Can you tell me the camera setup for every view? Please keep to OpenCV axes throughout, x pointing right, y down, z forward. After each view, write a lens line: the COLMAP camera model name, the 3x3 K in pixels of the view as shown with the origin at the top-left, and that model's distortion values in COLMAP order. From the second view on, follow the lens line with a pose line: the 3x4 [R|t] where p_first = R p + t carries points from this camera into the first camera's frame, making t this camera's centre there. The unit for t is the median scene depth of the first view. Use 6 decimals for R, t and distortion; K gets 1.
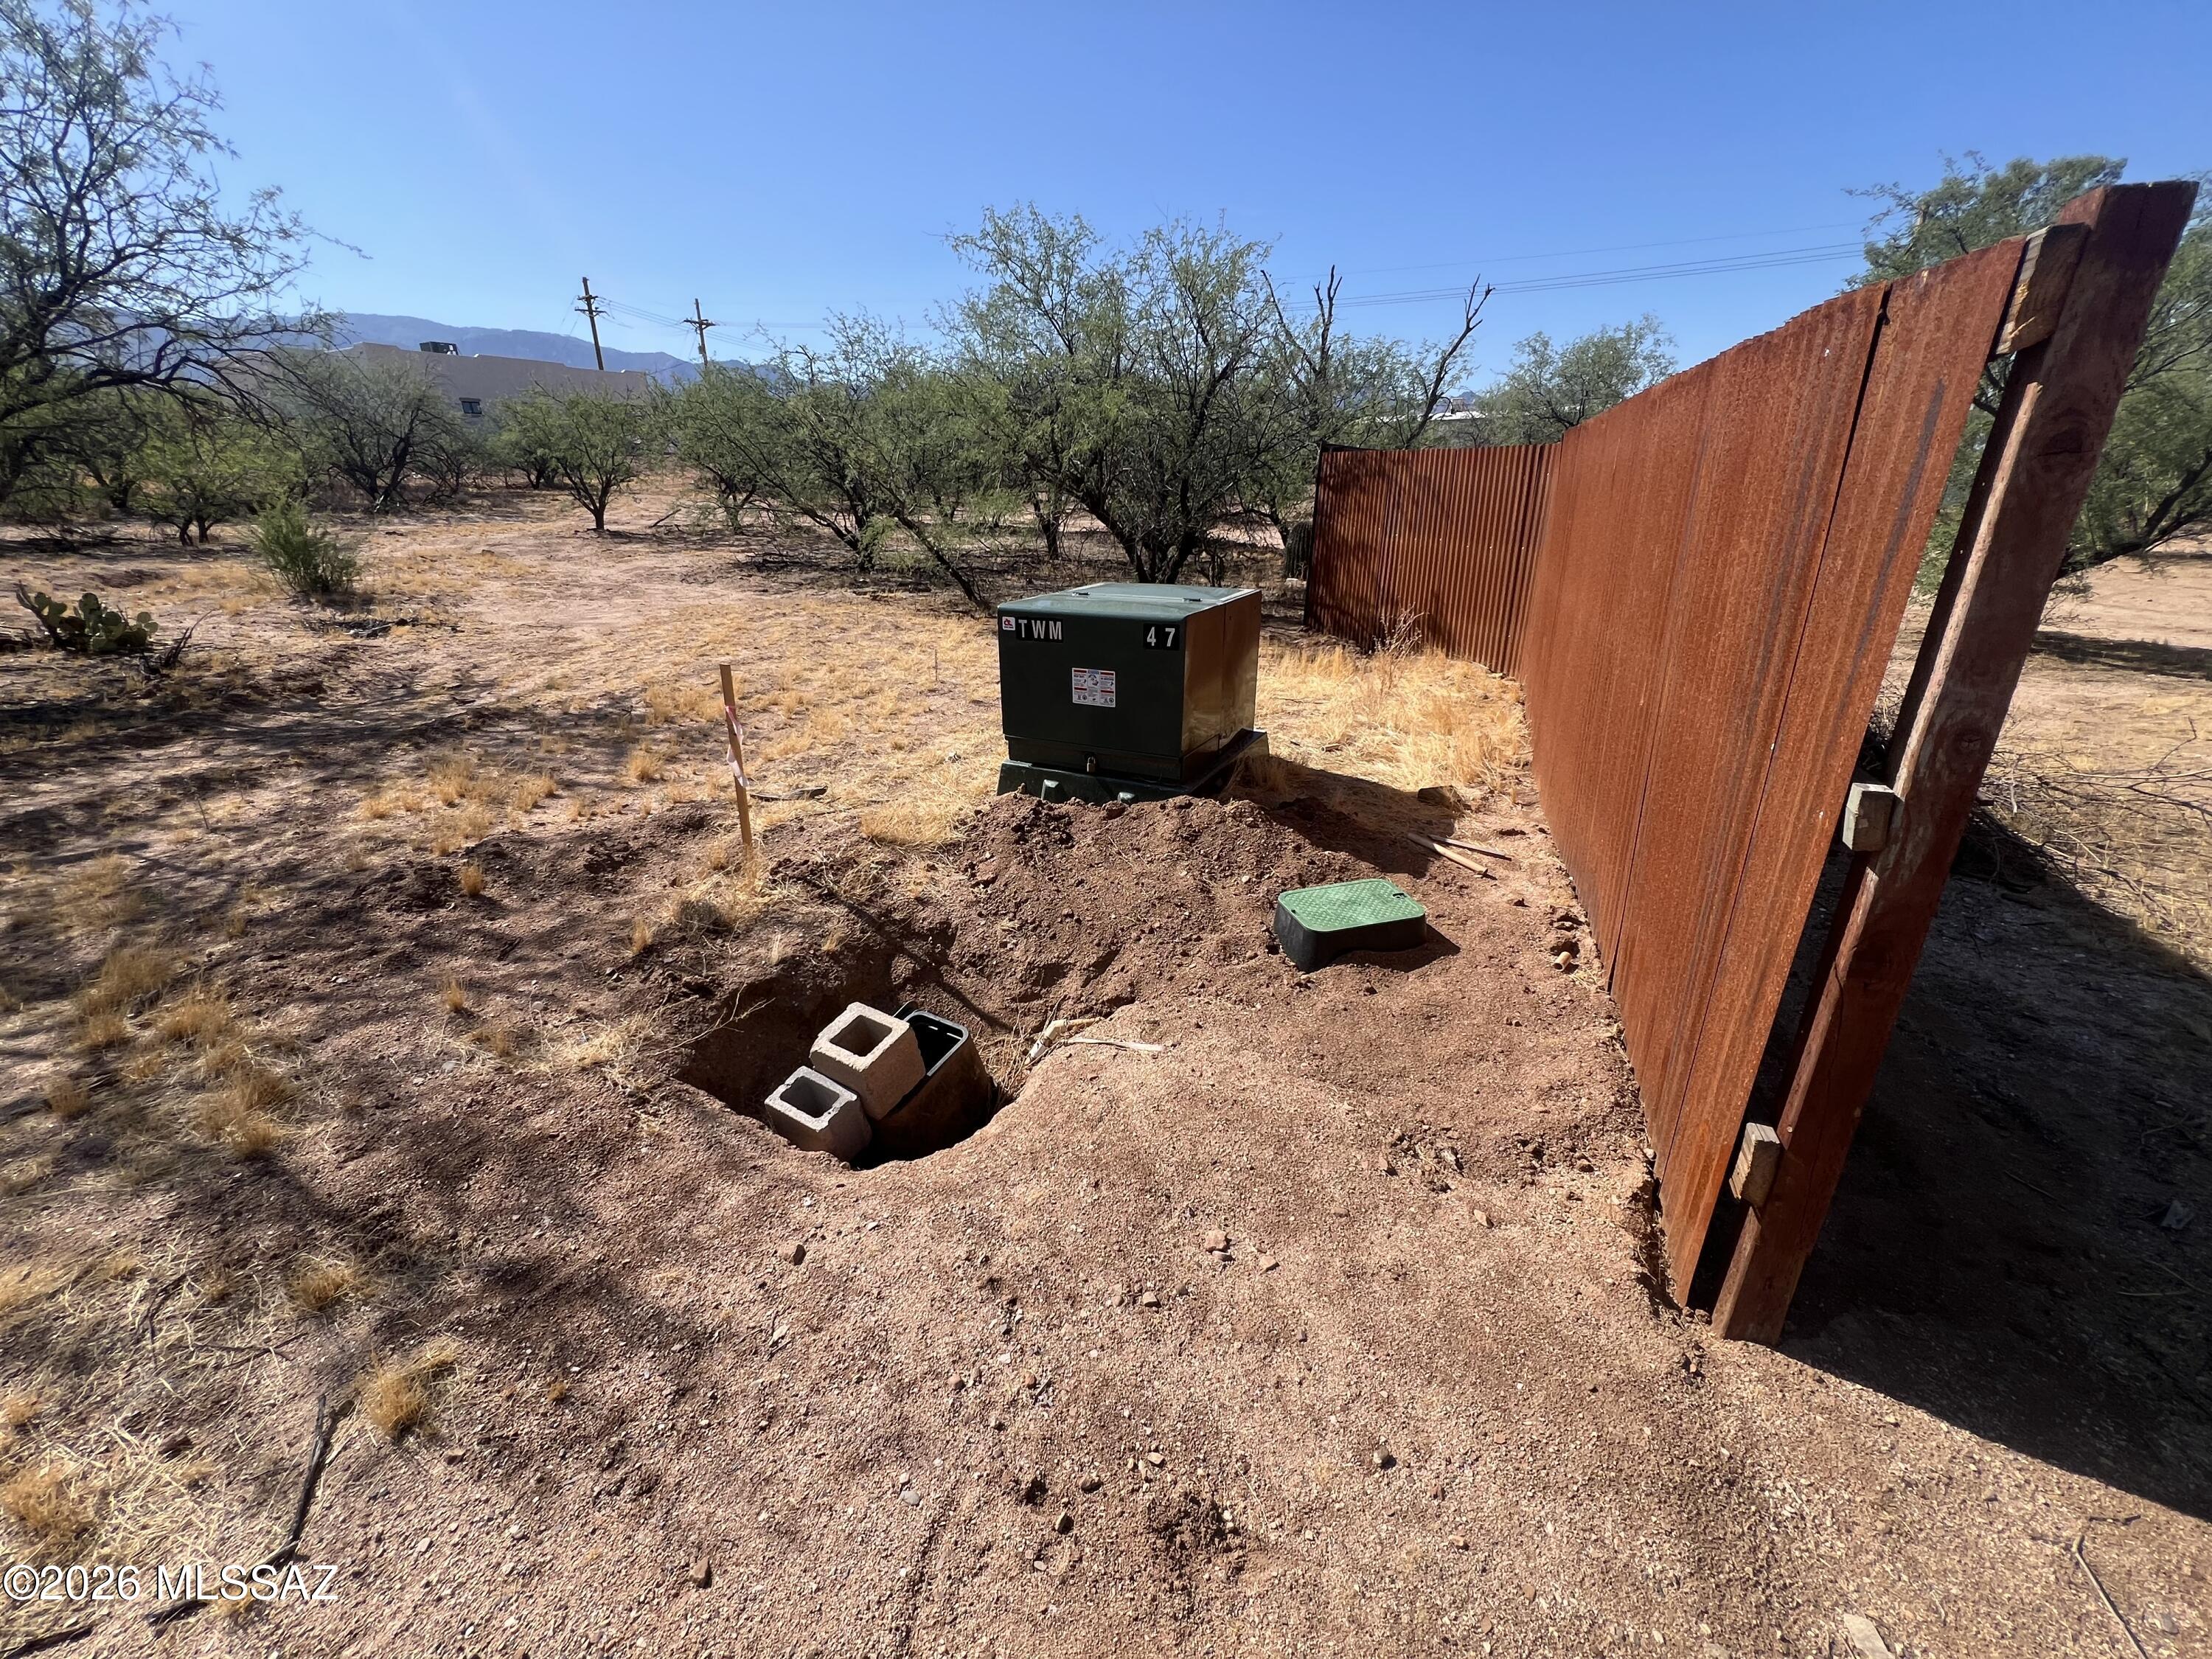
lens RADIAL K [[886.0, 0, 1099.8], [0, 886.0, 822.8], [0, 0, 1]] dist [-0.001537, 0.000471]
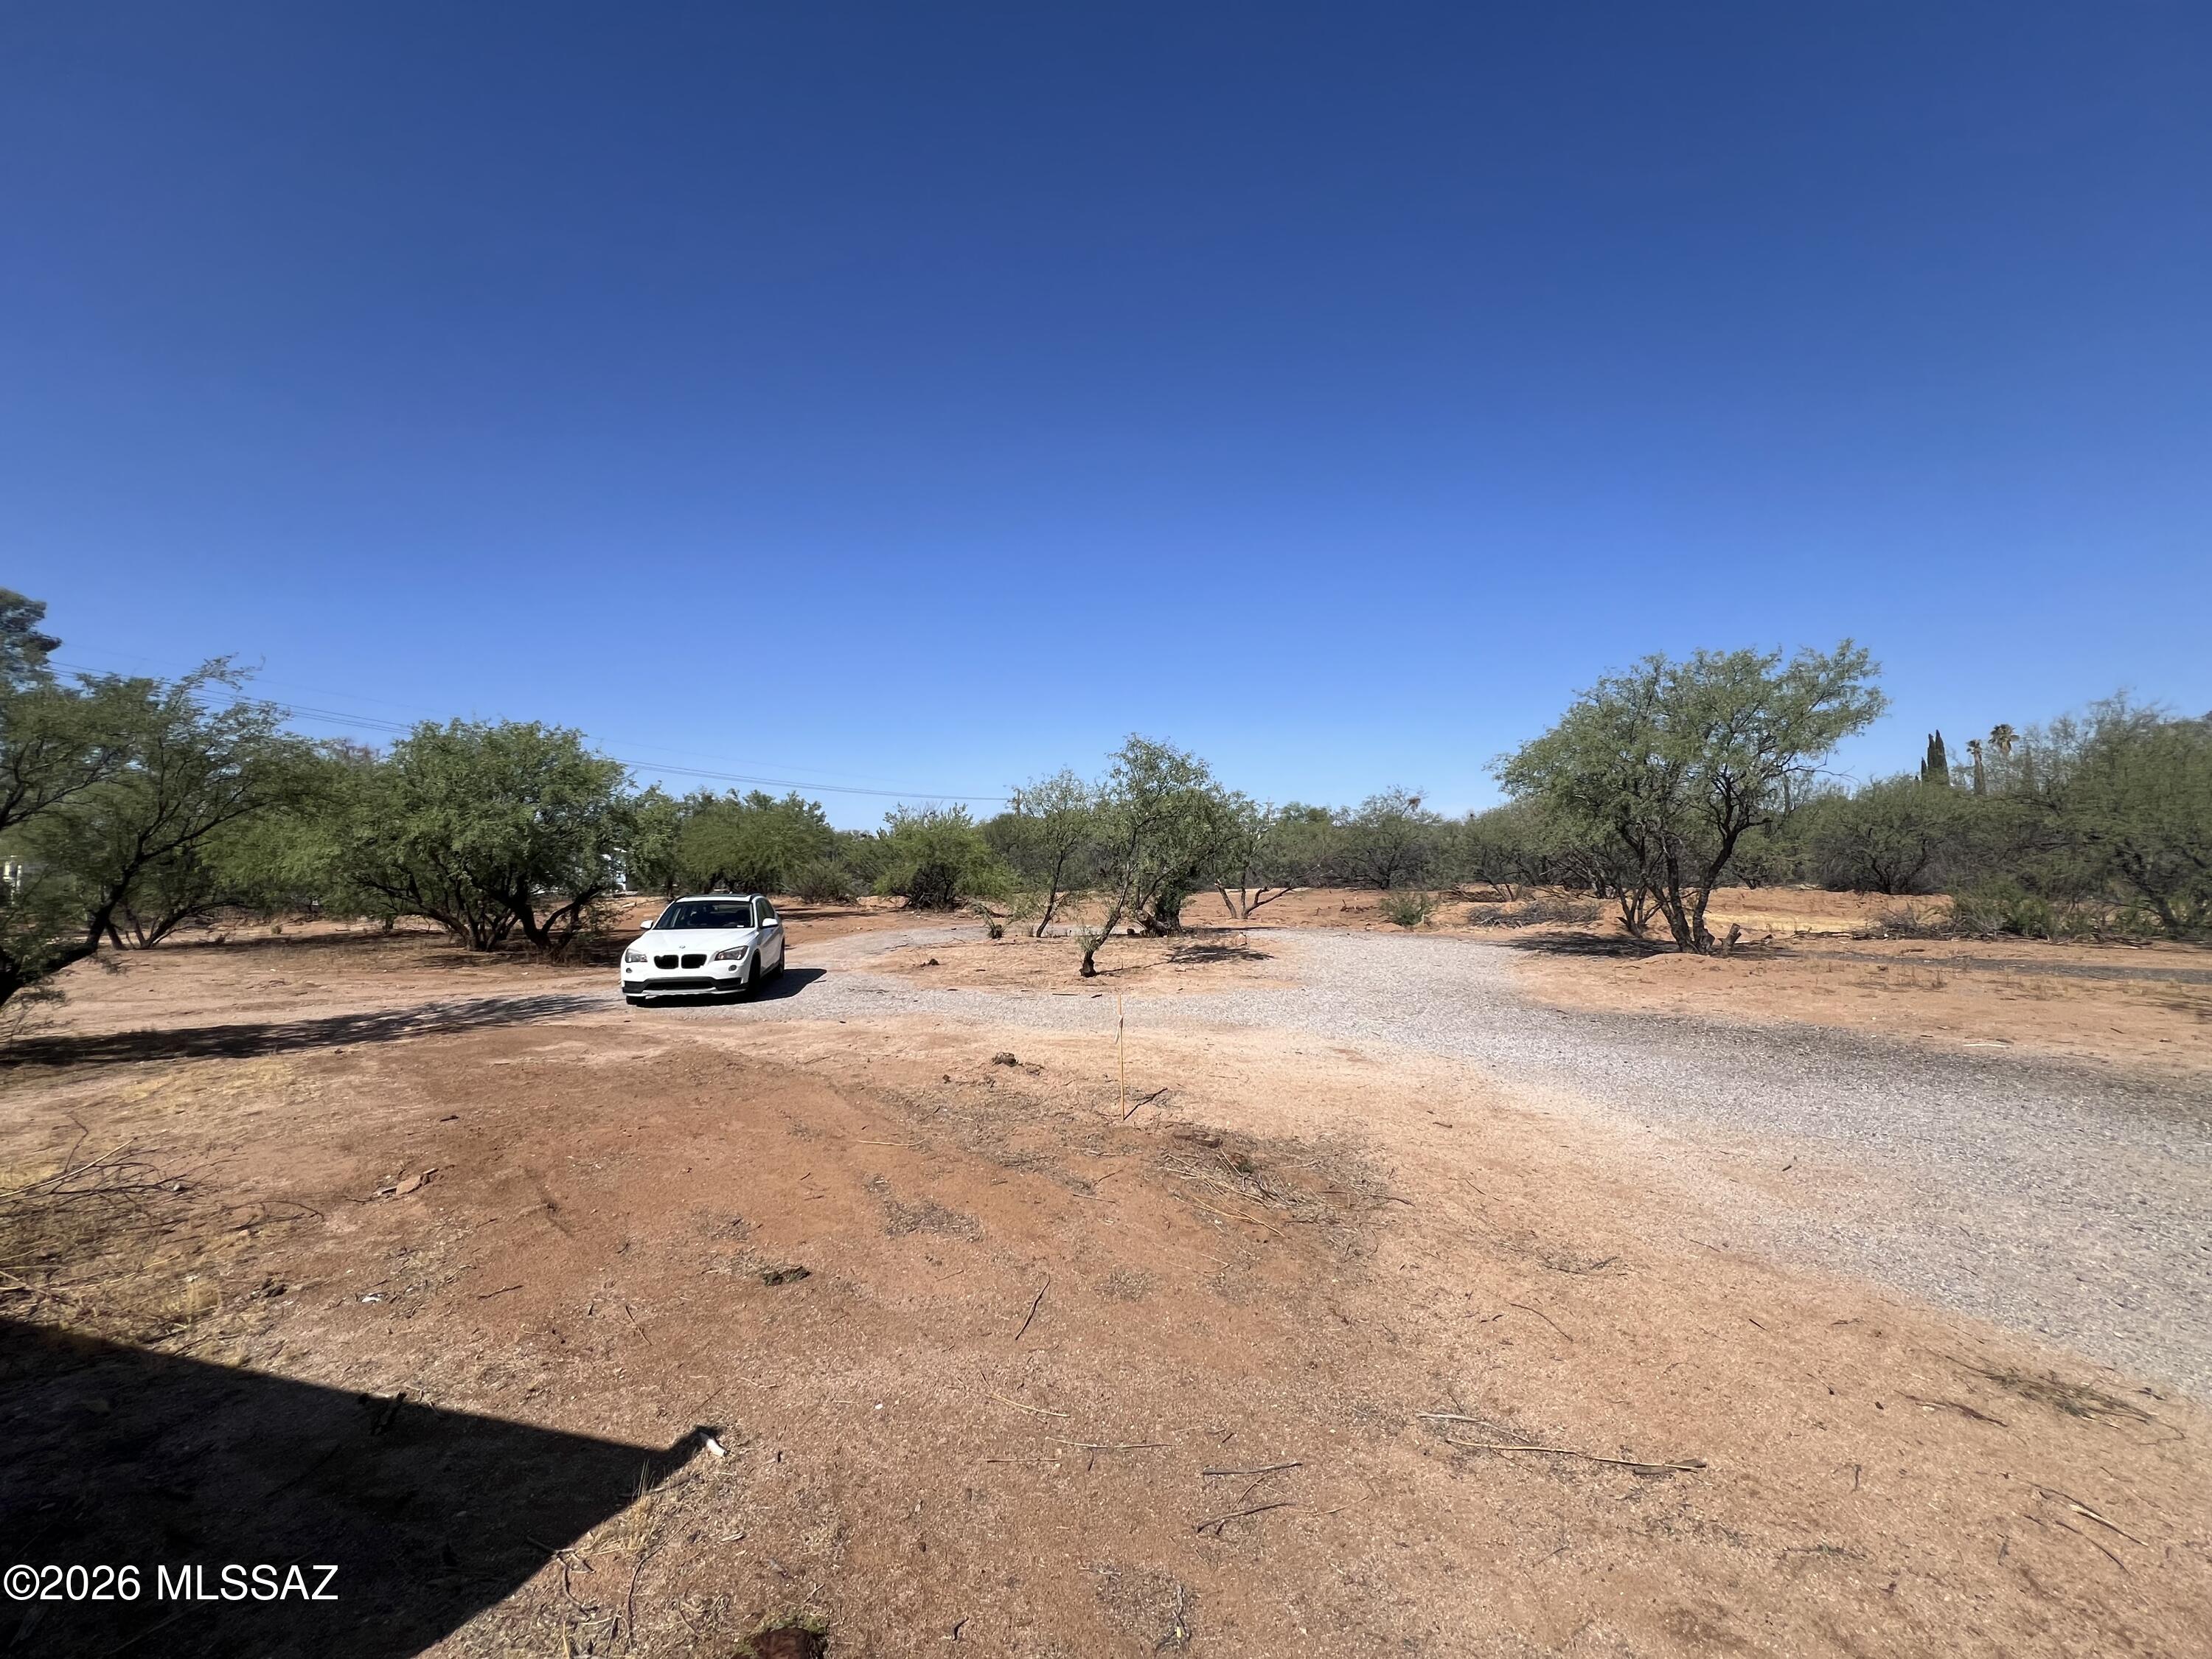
lens RADIAL K [[886.0, 0, 1099.8], [0, 886.0, 822.8], [0, 0, 1]] dist [-0.001537, 0.000471]
pose [[-0.071170, 0.060814, 0.995609, 0.026105], [0.359343, 0.932681, -0.031283, 0.030204], [-0.930488, 0.355538, -0.088232, -0.200917]]
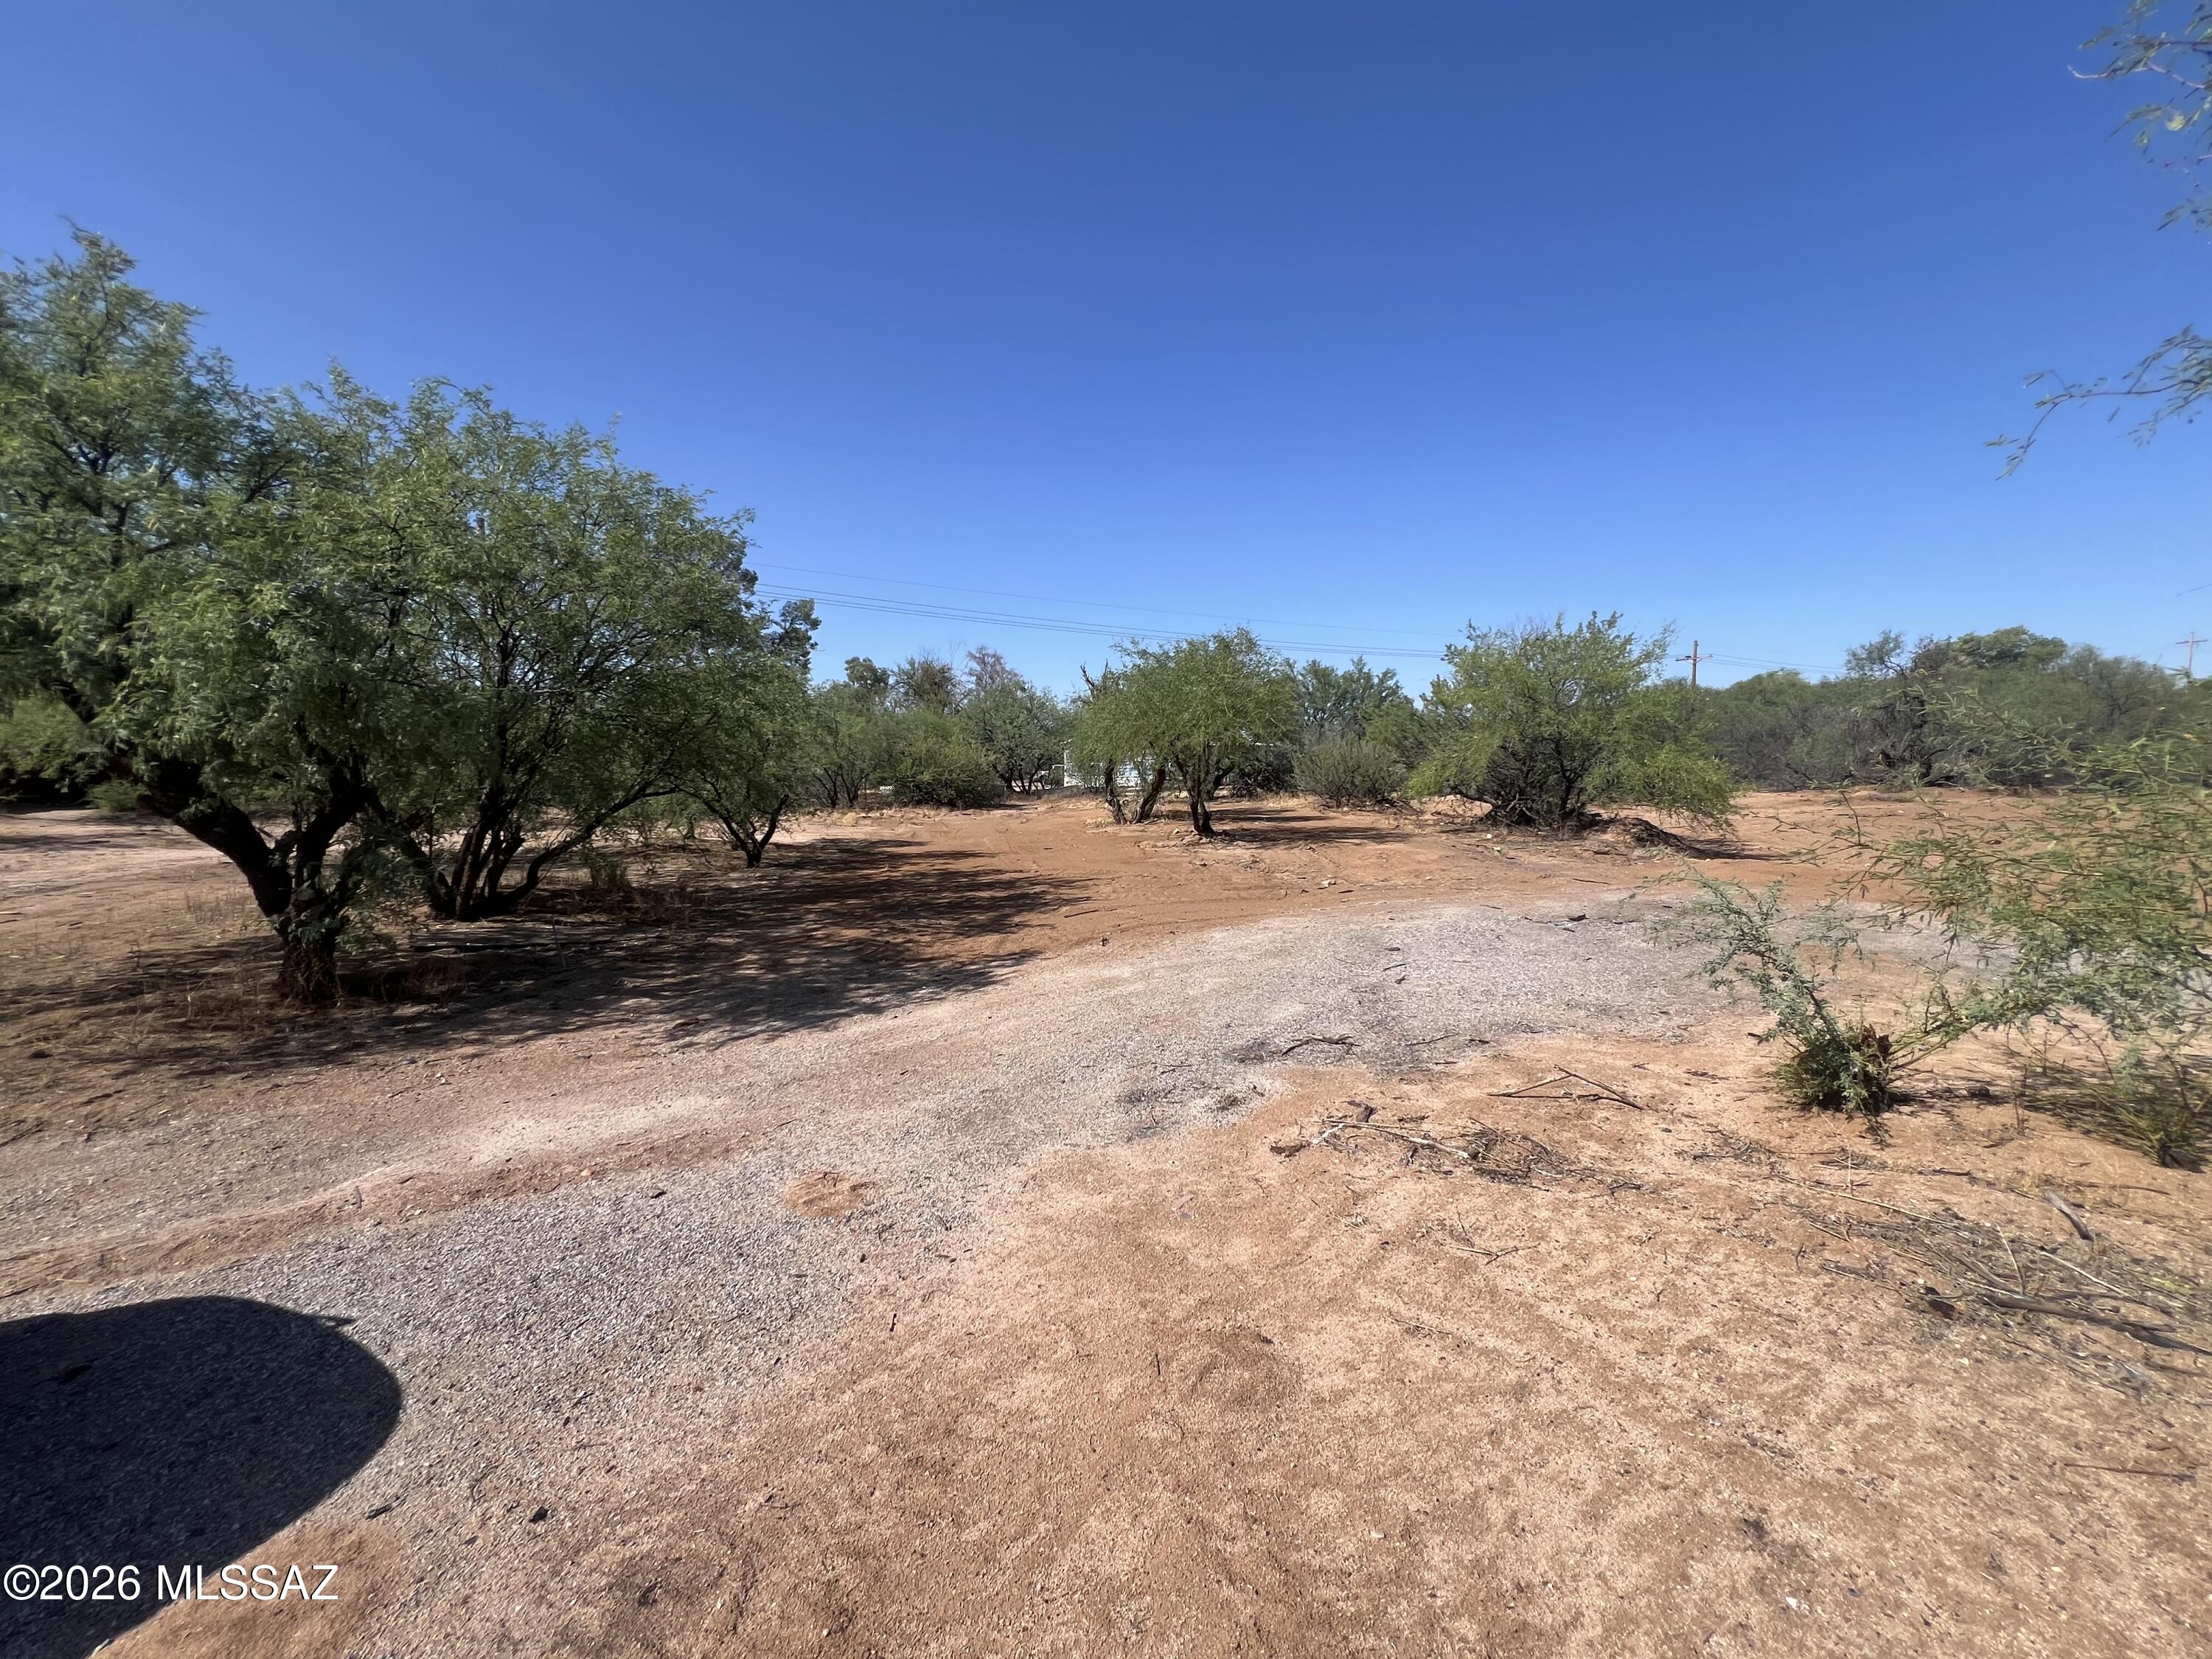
lens RADIAL K [[886.0, 0, 1099.8], [0, 886.0, 822.8], [0, 0, 1]] dist [-0.001537, 0.000471]
pose [[0.563477, -0.049965, 0.824619, 4.316843], [0.299703, 0.942532, -0.147683, -0.073325], [-0.769851, 0.330357, 0.546070, 0.147150]]
